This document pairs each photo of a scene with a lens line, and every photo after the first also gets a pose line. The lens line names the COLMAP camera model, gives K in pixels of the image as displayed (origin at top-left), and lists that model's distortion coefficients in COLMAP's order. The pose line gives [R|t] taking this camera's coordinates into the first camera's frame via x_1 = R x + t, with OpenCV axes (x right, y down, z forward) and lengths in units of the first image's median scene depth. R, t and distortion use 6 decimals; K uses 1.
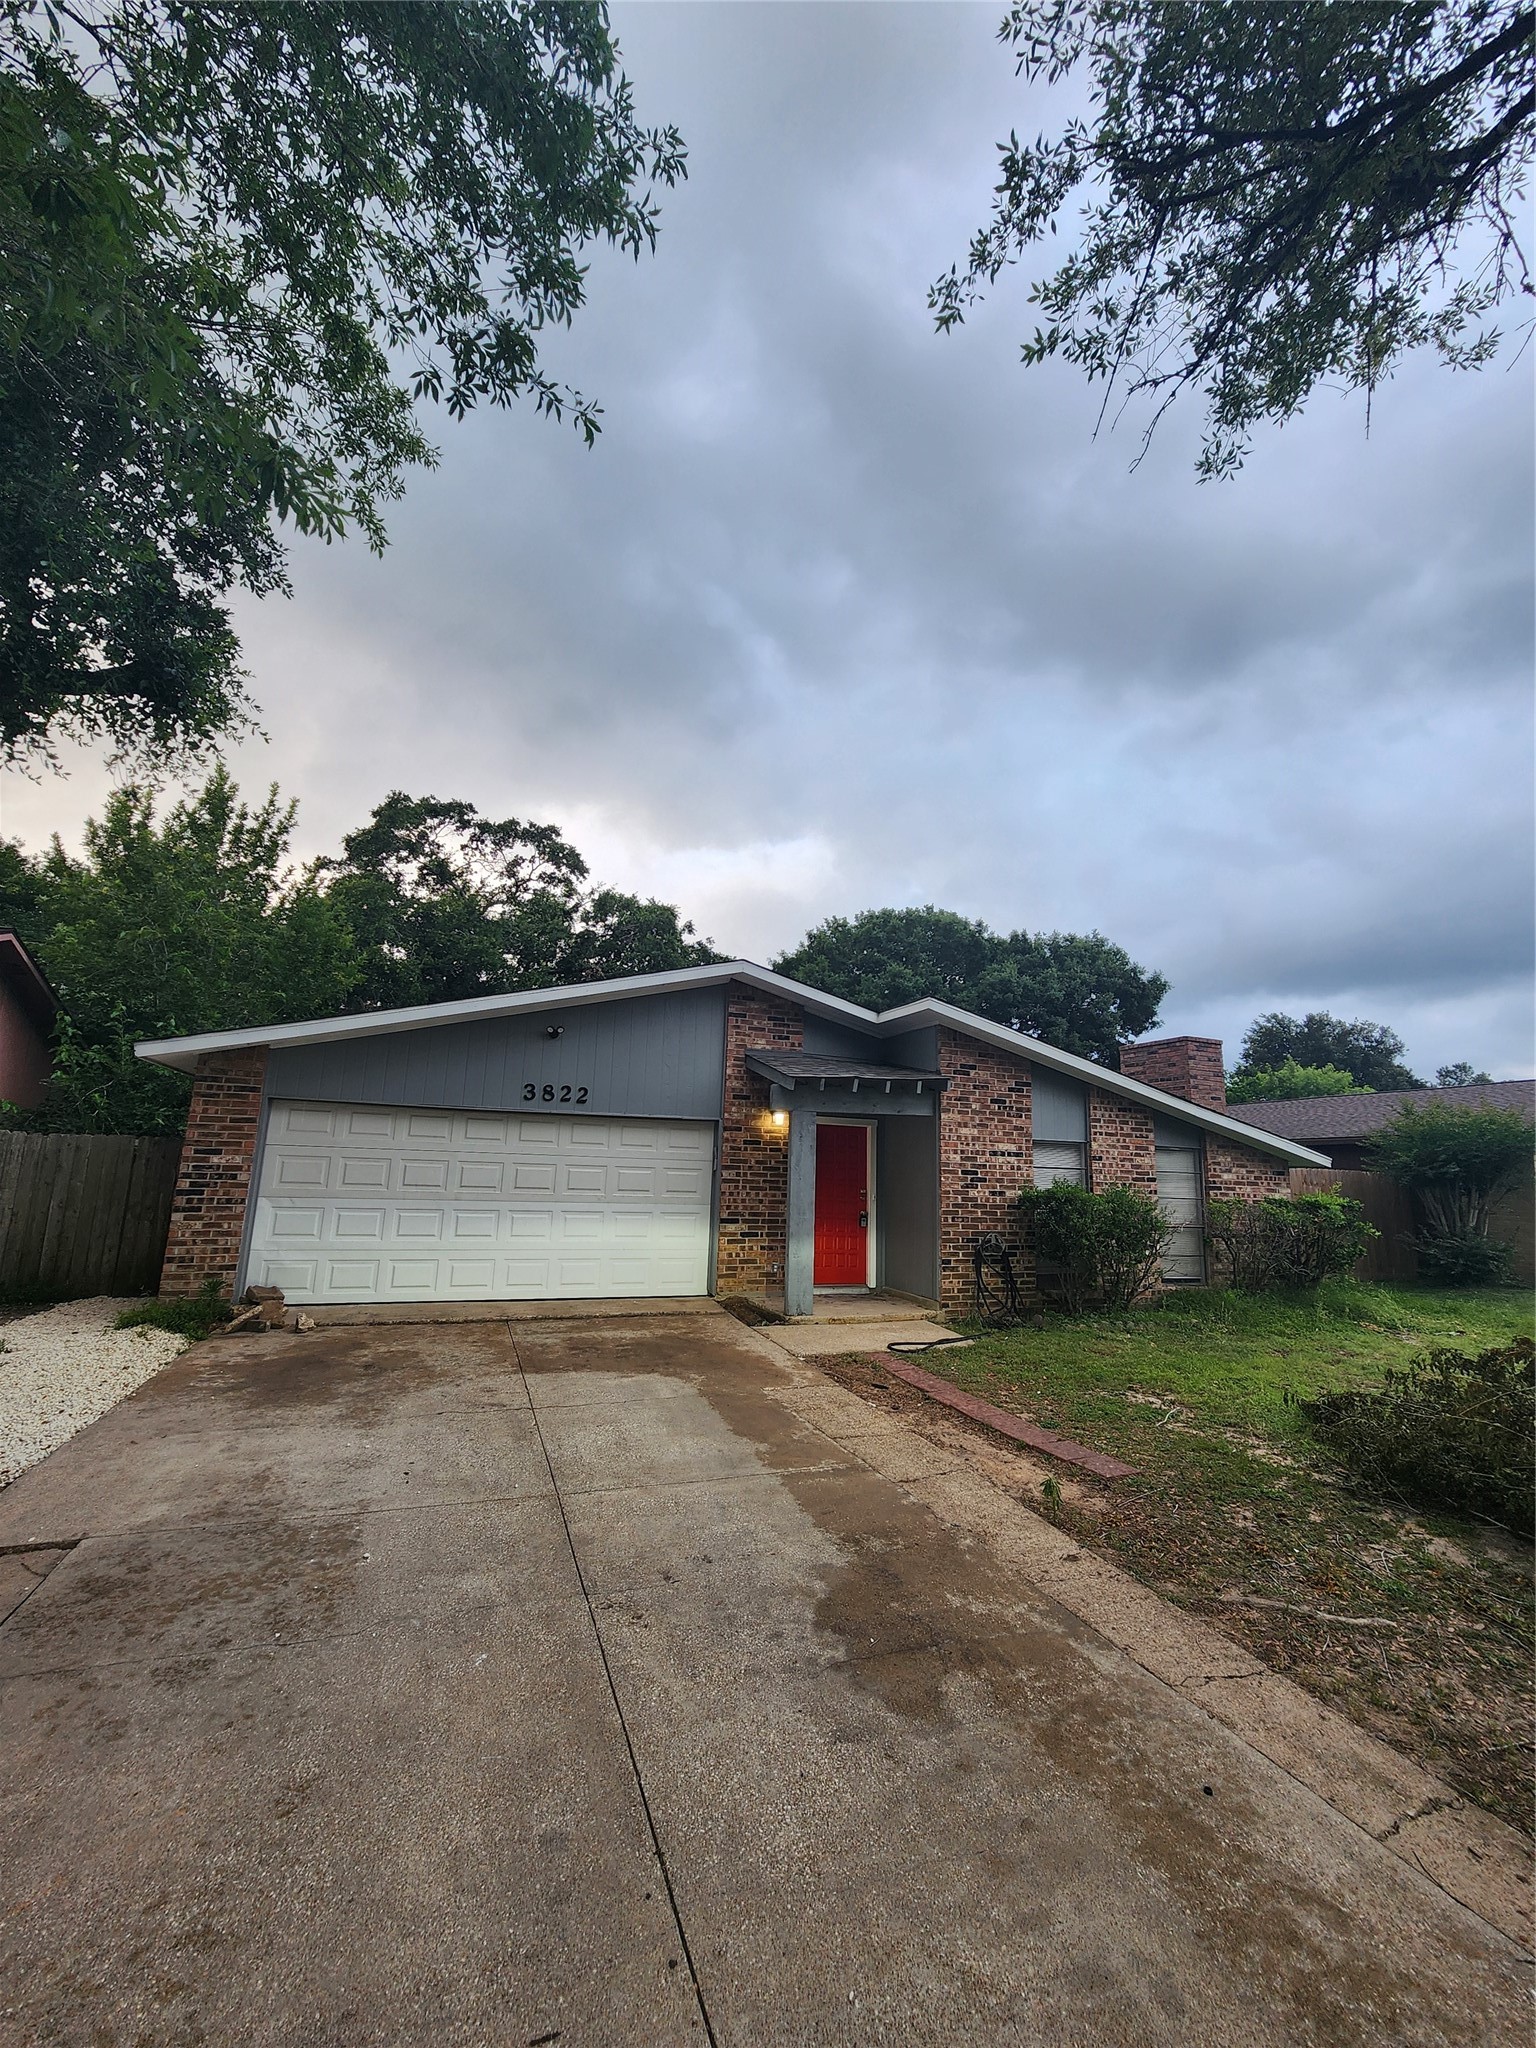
lens RADIAL K [[842.9, 0, 779.8], [0, 842.9, 1017.6], [0, 0, 1]] dist [0.002688, -0.000049]
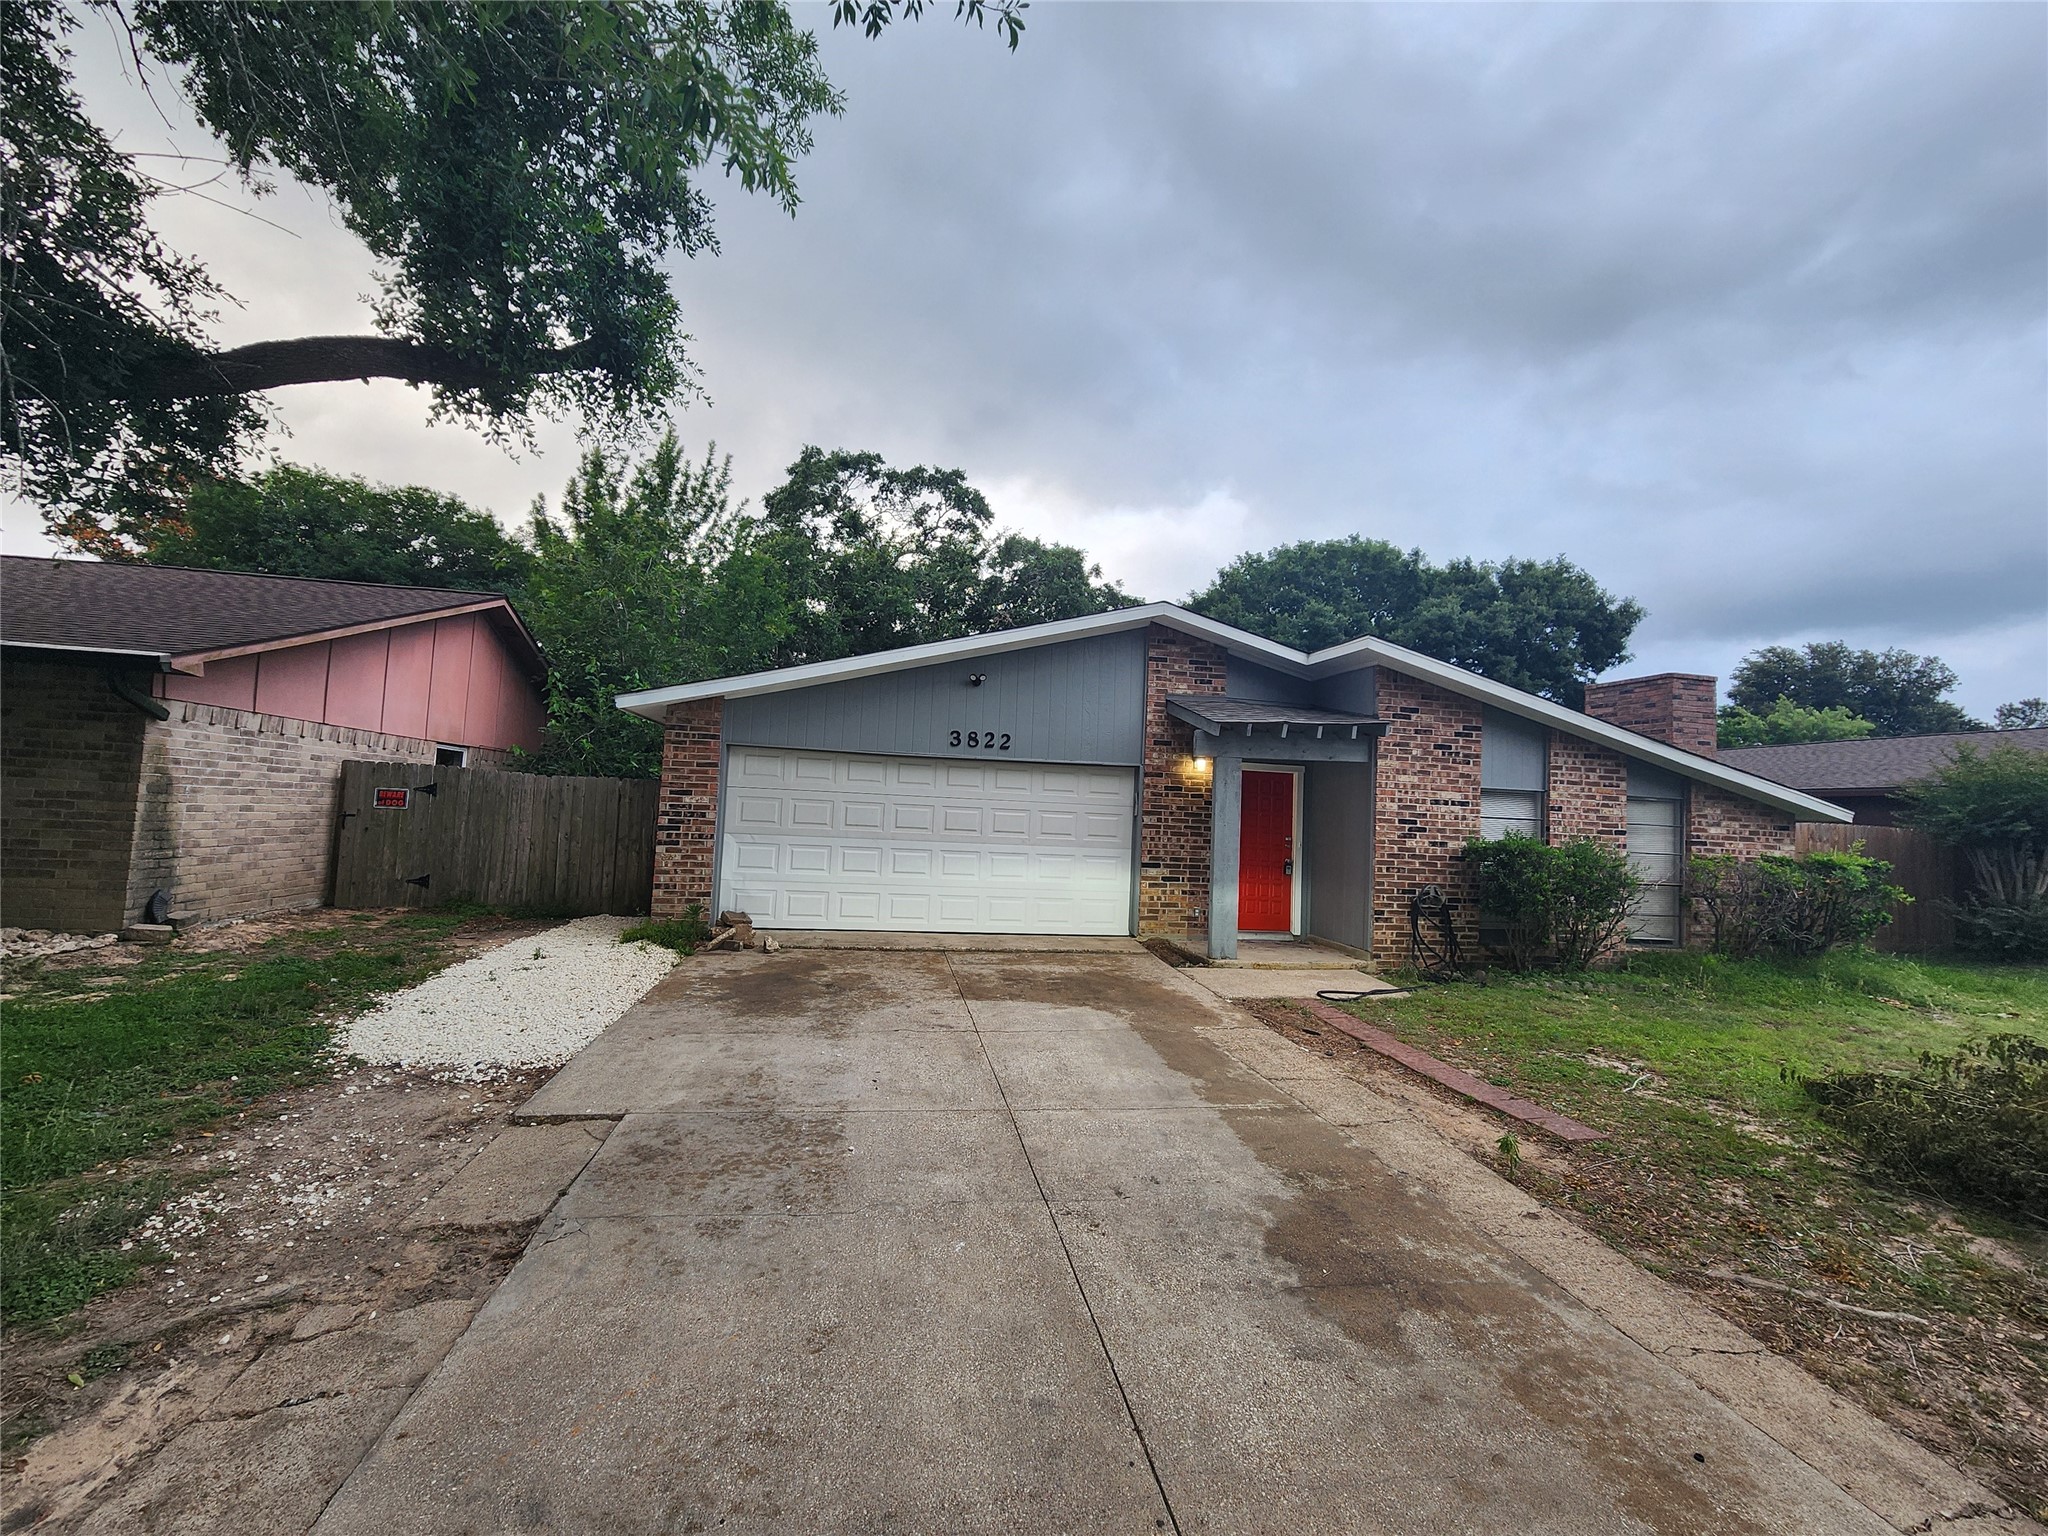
lens RADIAL K [[842.9, 0, 1018.4], [0, 842.9, 765.8], [0, 0, 1]] dist [0.002688, -0.000049]
pose [[0.981954, 0.003846, -0.189083, -0.030926], [0.019302, 0.992534, 0.120428, -0.001918], [0.188135, -0.121904, 0.974548, 0.001601]]
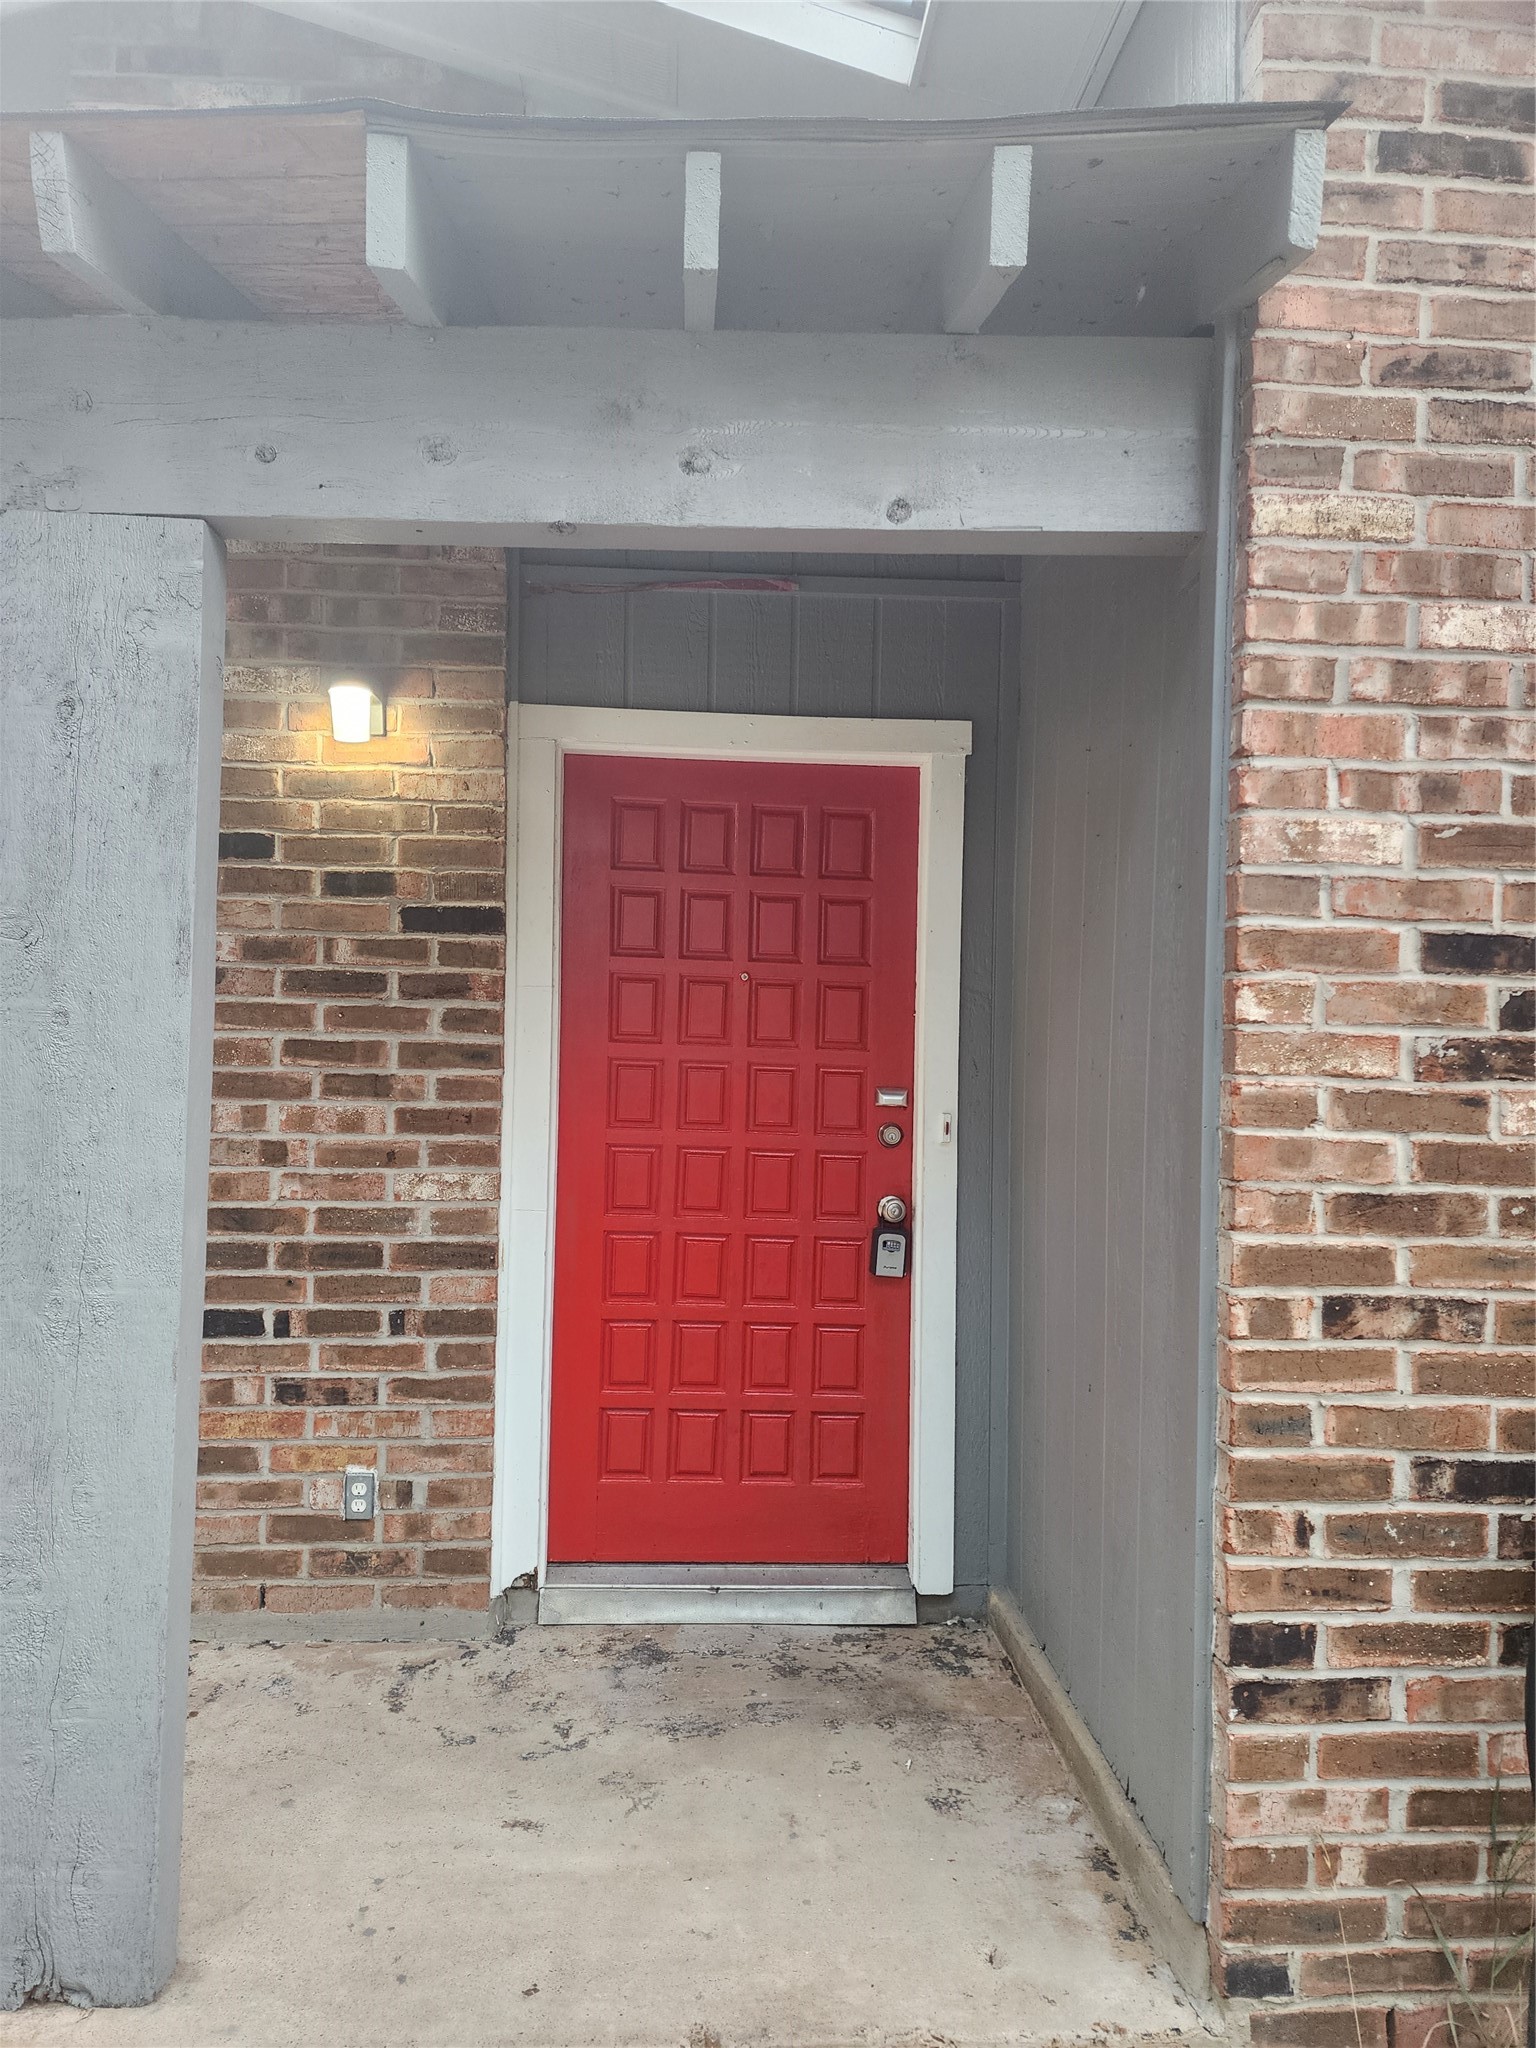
lens RADIAL K [[1345.1, 0, 784.9], [0, 1345.1, 1052.6], [0, 0, 1]] dist [0.038565, -0.015139]
pose [[0.952598, -0.011634, -0.304010, 0.225461], [0.063934, 0.984610, 0.162654, 0.192791], [0.297439, -0.174380, 0.938681, 0.944656]]
